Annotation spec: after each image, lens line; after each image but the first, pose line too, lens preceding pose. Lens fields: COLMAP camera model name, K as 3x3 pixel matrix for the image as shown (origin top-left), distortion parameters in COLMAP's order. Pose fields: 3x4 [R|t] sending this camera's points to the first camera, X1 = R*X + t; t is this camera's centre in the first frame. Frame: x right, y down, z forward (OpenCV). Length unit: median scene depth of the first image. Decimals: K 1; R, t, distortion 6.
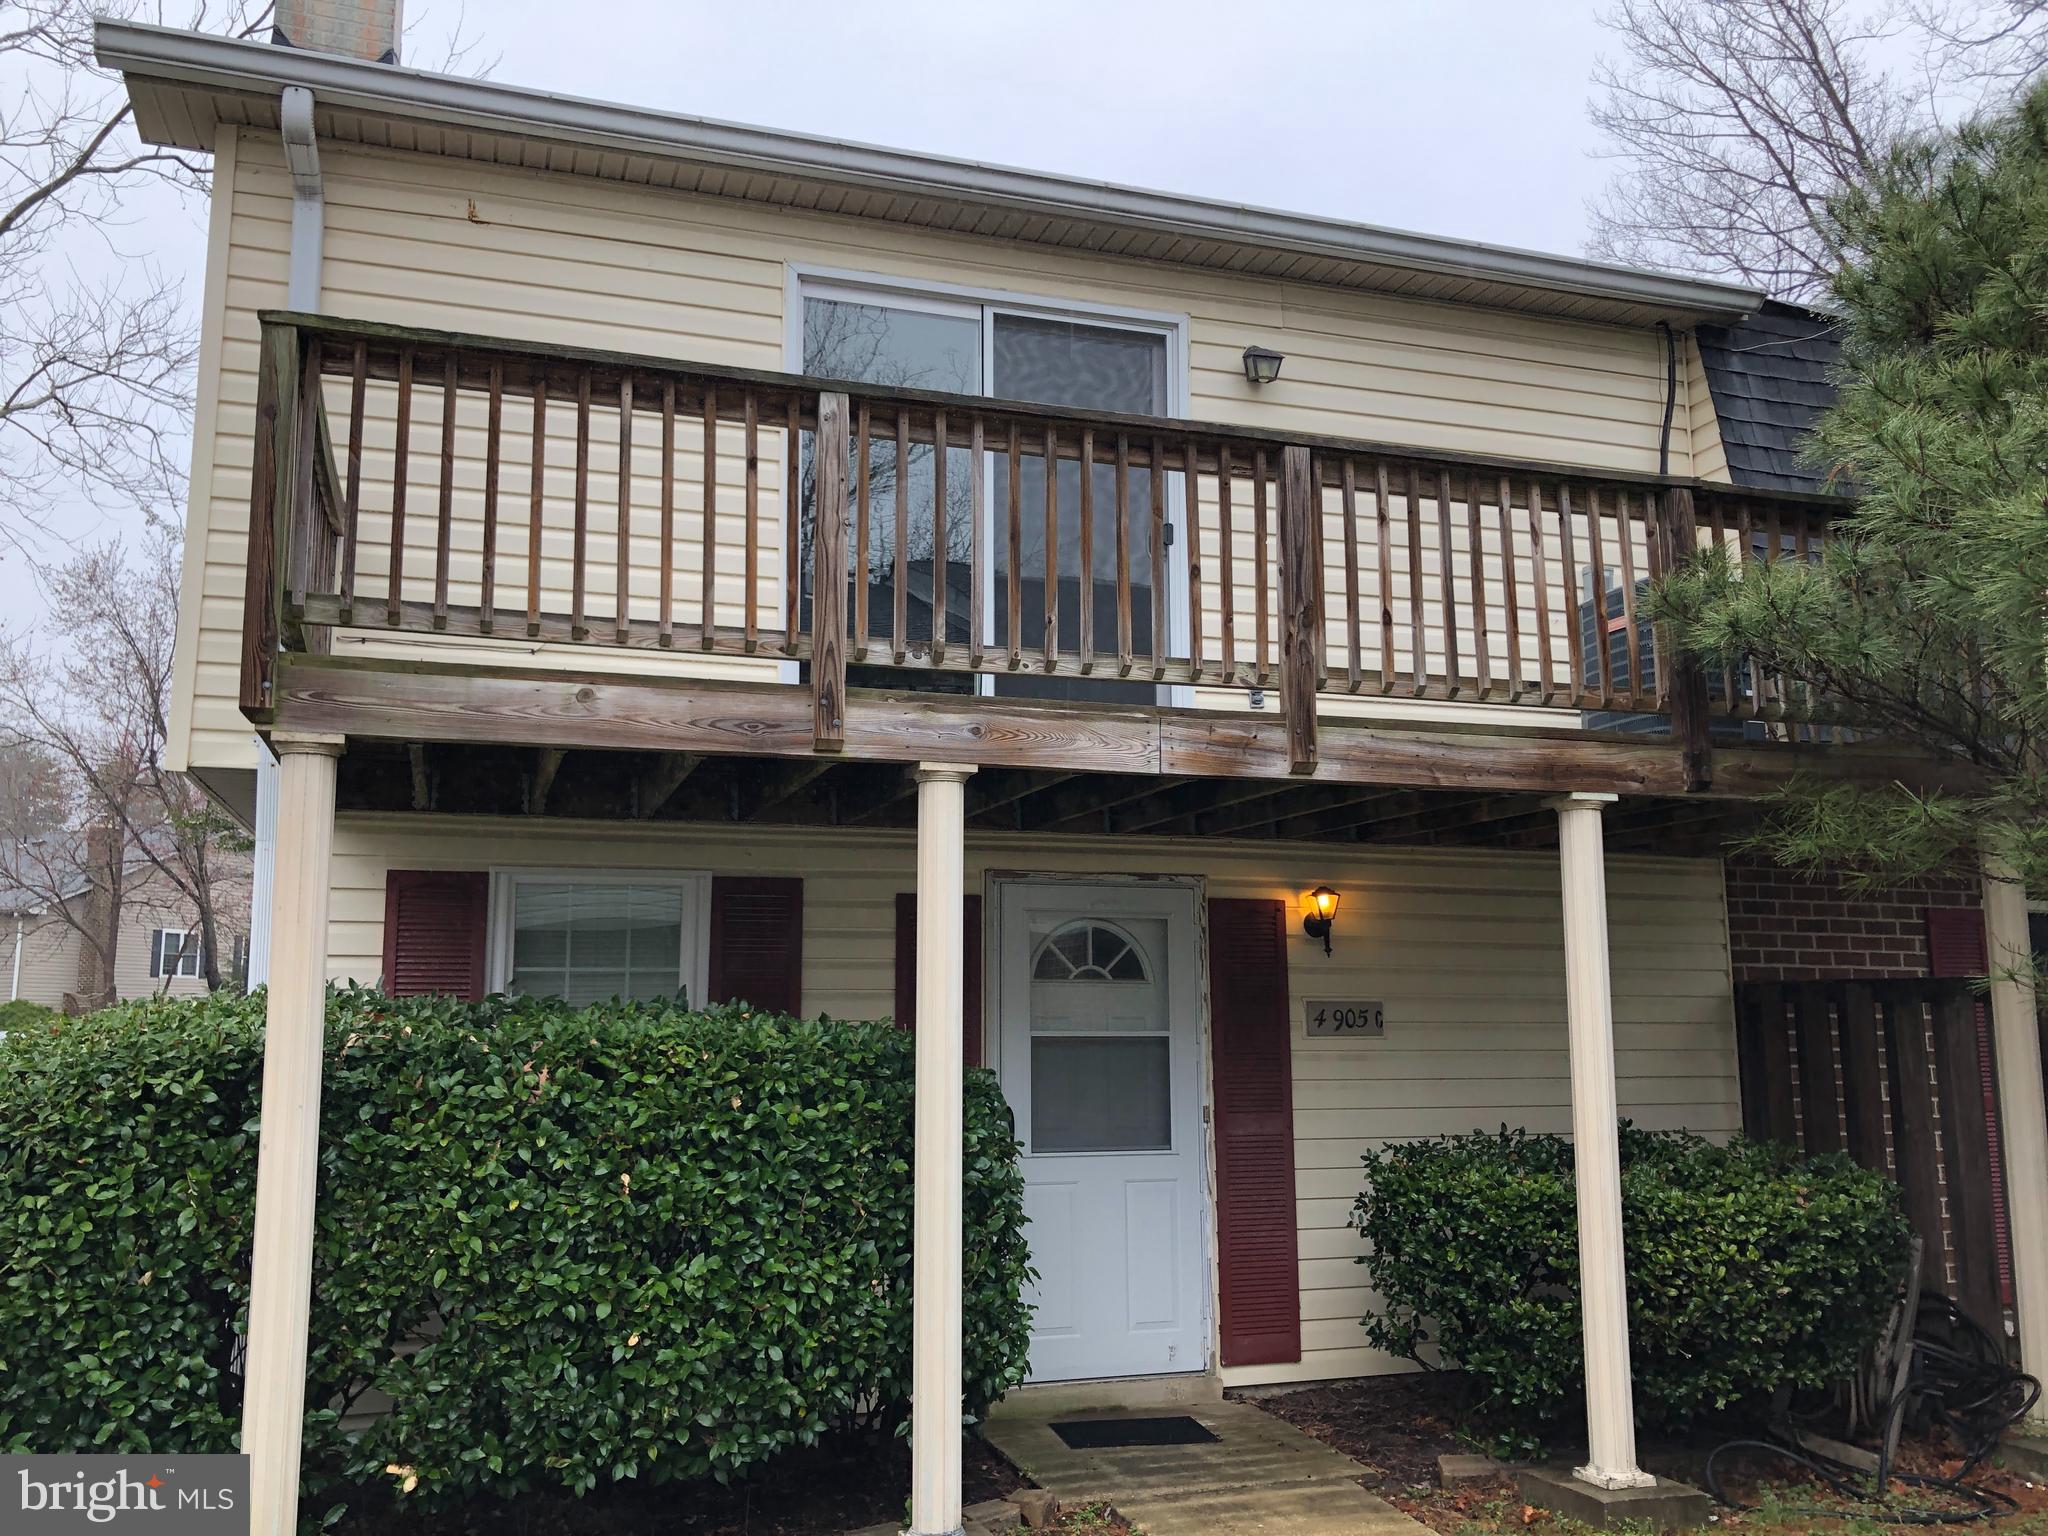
lens RADIAL K [[1638.2, 0, 1024.0], [0, 1638.2, 768.0], [0, 0, 1]] dist [0.013315, 0.003940]
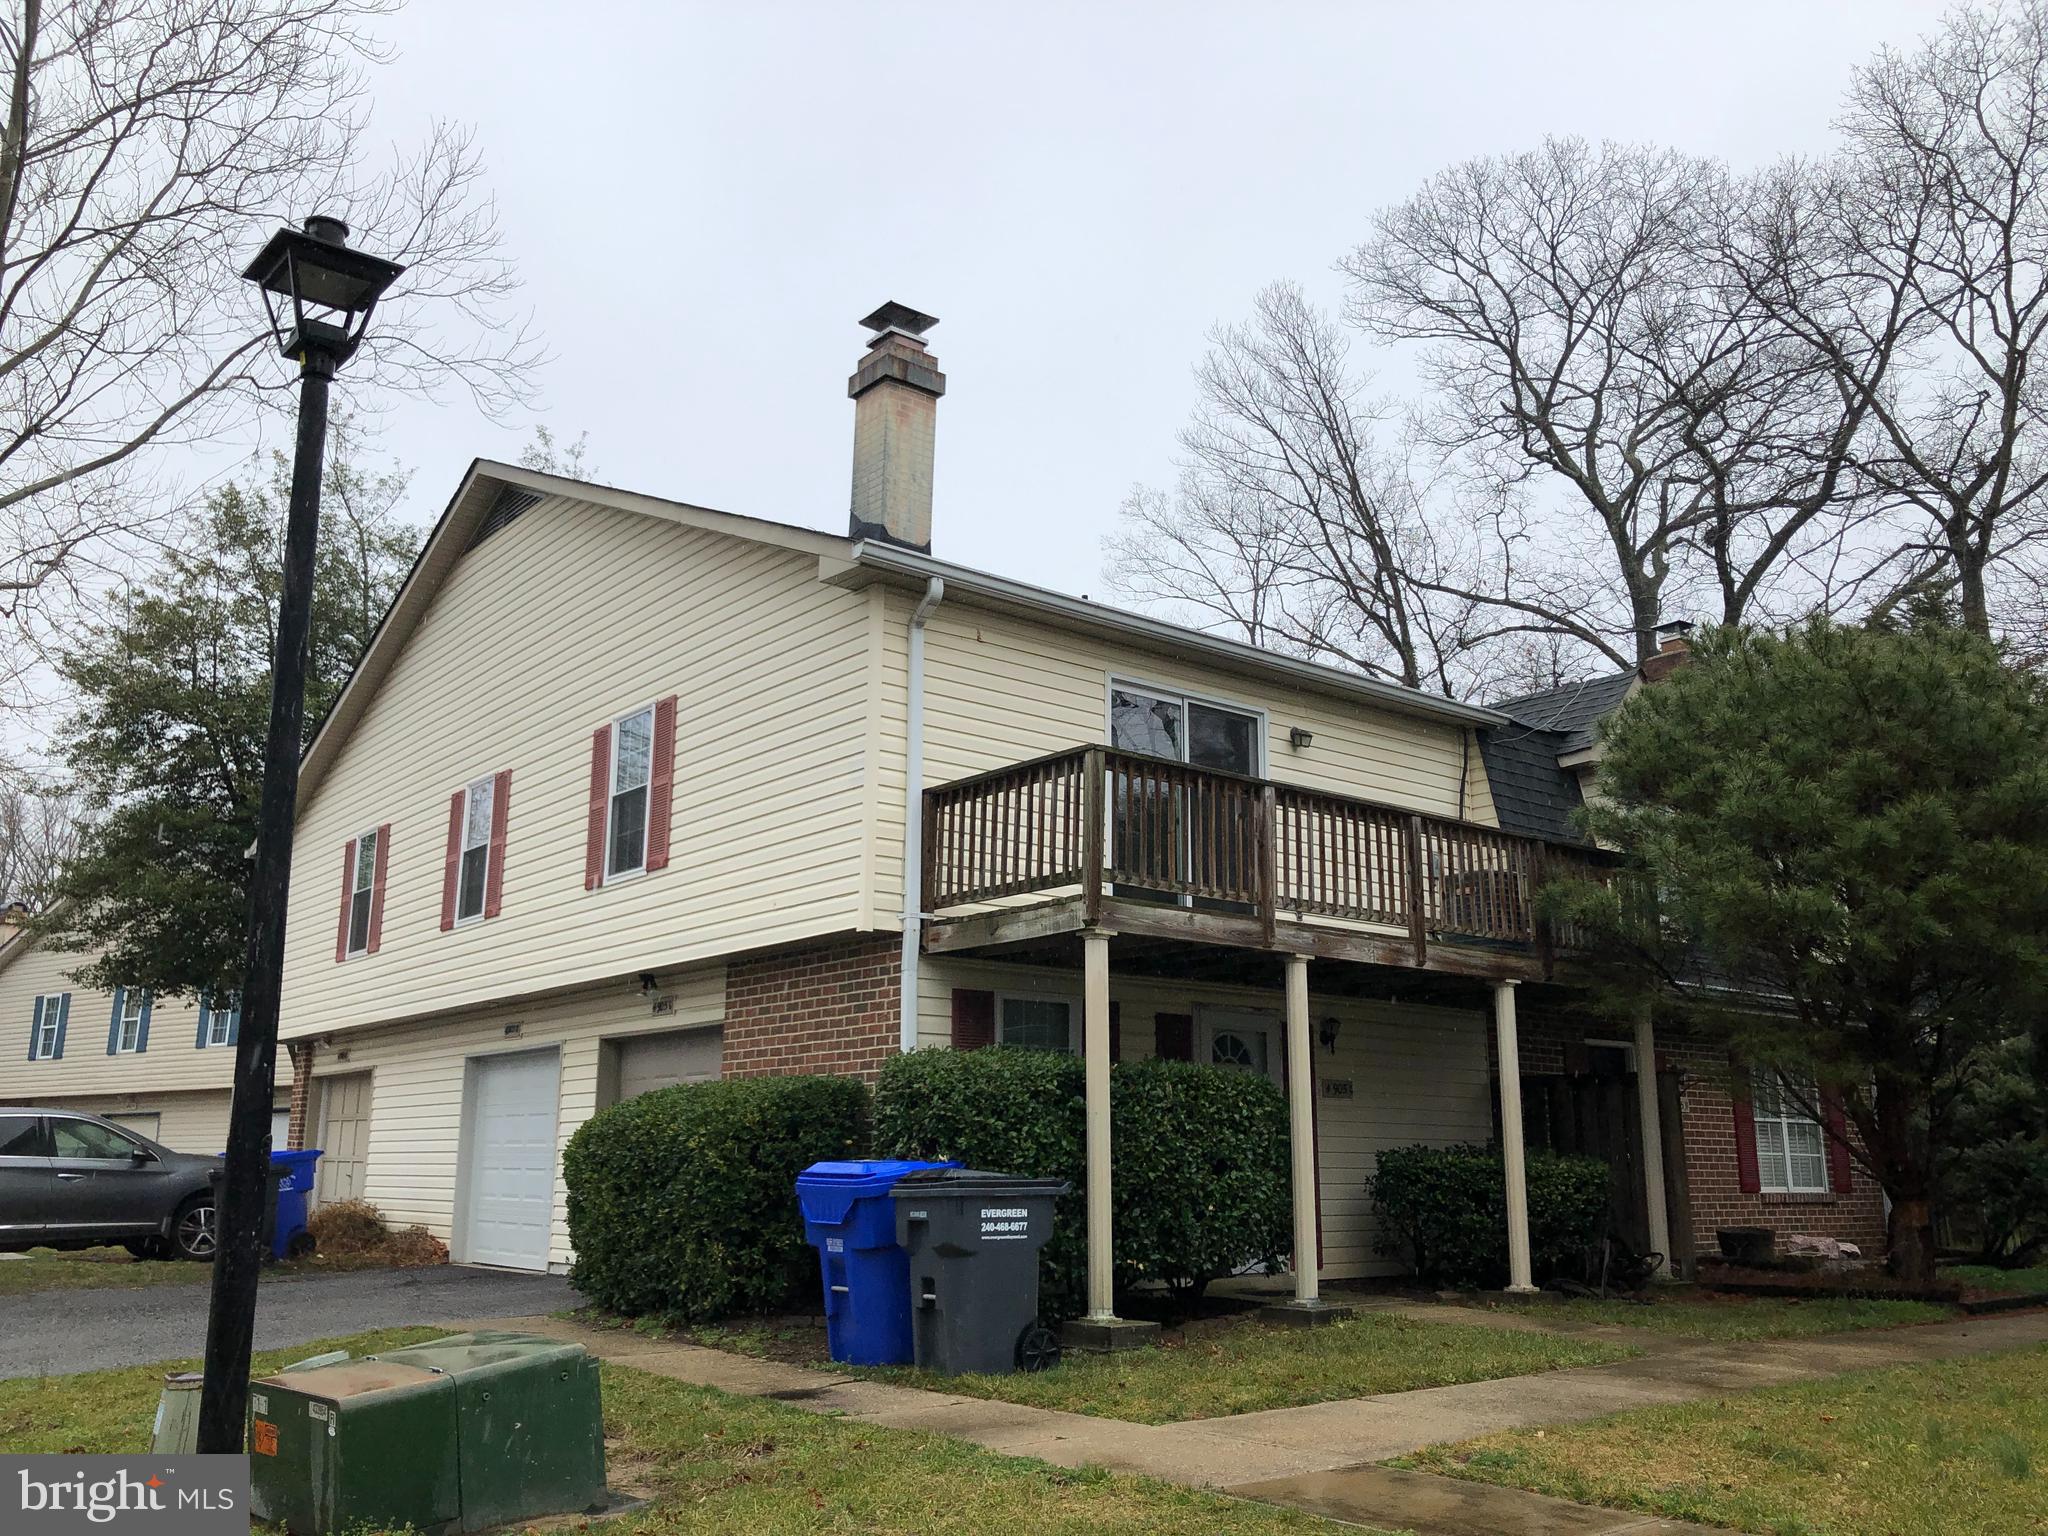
lens RADIAL K [[1695.7, 0, 999.9], [0, 1695.7, 769.5], [0, 0, 1]] dist [0.048636, 0.001203]
pose [[0.933875, 0.086393, 0.347006, -0.919129], [-0.058817, 0.994271, -0.089251, -0.016719], [-0.352729, 0.062939, 0.933607, -0.754077]]
